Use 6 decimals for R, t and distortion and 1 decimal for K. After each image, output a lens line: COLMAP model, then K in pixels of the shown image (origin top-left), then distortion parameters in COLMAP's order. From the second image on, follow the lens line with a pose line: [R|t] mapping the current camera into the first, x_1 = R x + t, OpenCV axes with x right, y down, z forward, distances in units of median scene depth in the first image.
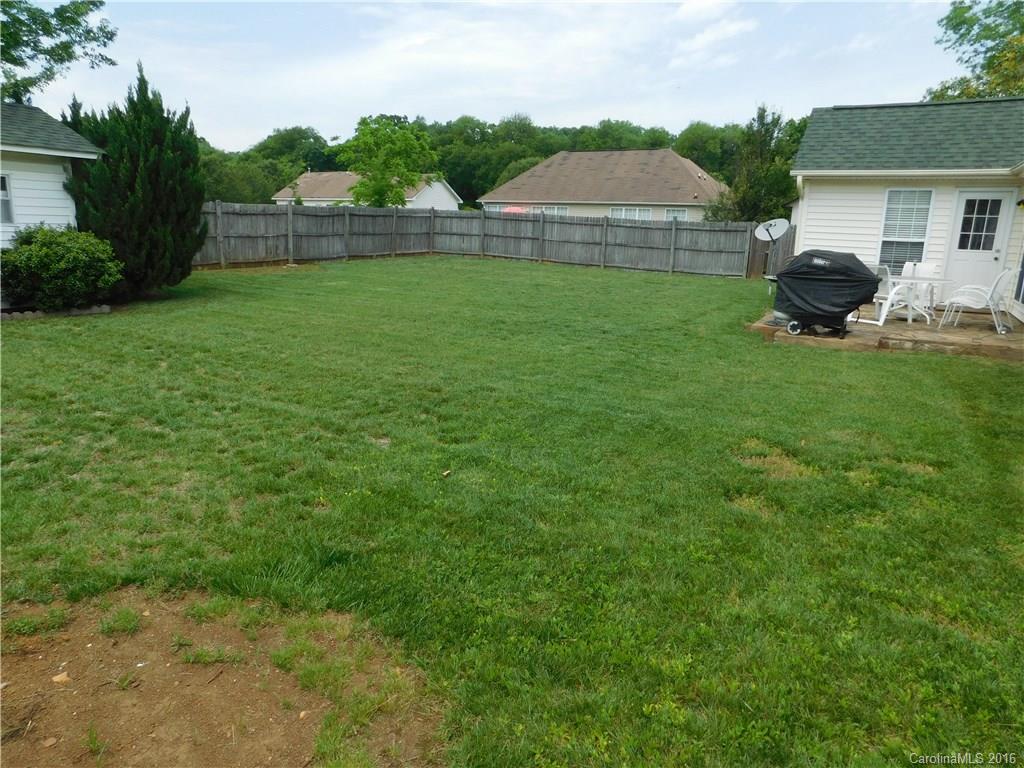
lens RADIAL K [[670.2, 0, 510.9], [0, 670.2, 384.2], [0, 0, 1]] dist [-0.068796, 0.015778]
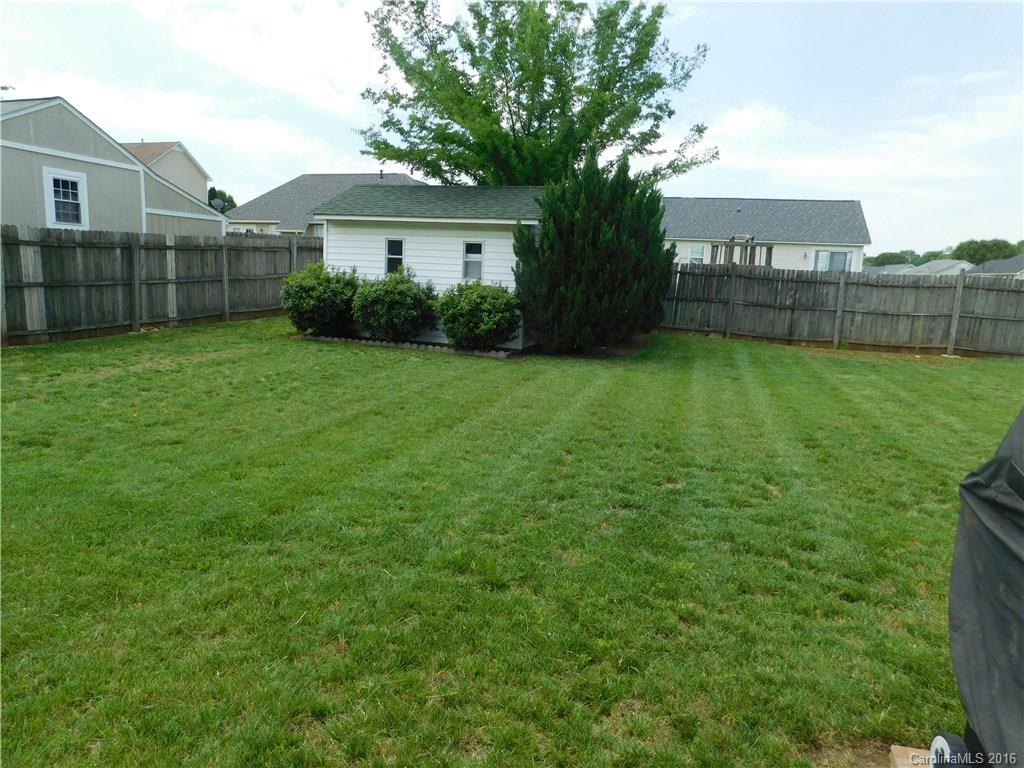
lens RADIAL K [[670.2, 0, 510.8], [0, 670.2, 384.8], [0, 0, 1]] dist [-0.068796, 0.015778]
pose [[0.261994, 0.135394, -0.955525, 0.253204], [-0.254812, 0.964679, 0.066824, -0.075489], [0.930822, 0.225971, 0.287240, 0.358079]]
